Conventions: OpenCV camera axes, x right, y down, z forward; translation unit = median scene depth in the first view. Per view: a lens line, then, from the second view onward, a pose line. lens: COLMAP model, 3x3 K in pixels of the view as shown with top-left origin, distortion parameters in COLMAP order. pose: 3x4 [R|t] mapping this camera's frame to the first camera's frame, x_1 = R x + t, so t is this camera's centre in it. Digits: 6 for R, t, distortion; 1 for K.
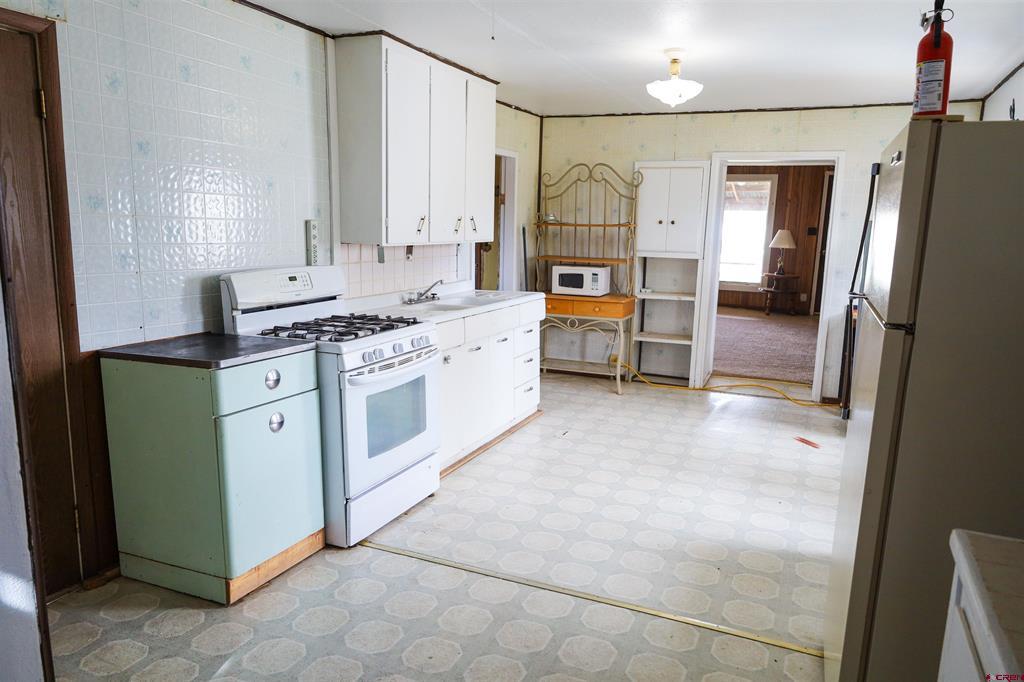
lens RADIAL K [[744.4, 0, 512.0], [0, 744.4, 341.0], [0, 0, 1]] dist [-0.006753, -0.002147]
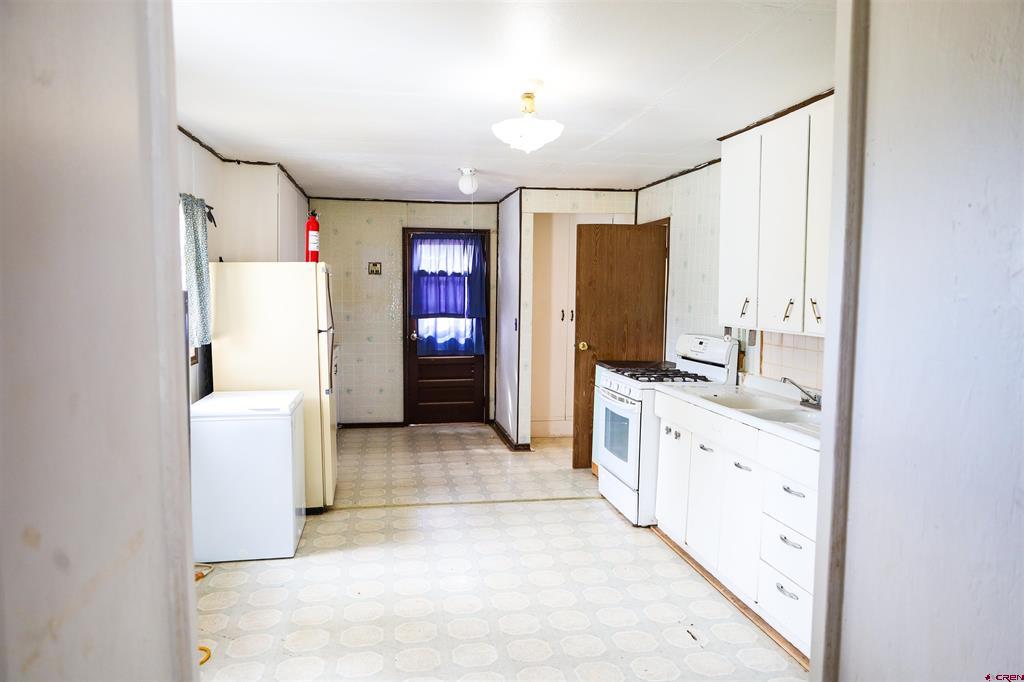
lens RADIAL K [[744.4, 0, 512.0], [0, 744.4, 341.0], [0, 0, 1]] dist [-0.006753, -0.002147]
pose [[-0.841406, 0.011835, -0.540273, 0.787958], [-0.108738, 0.975604, 0.190717, -0.327733], [0.529350, 0.219219, -0.819592, 2.023029]]
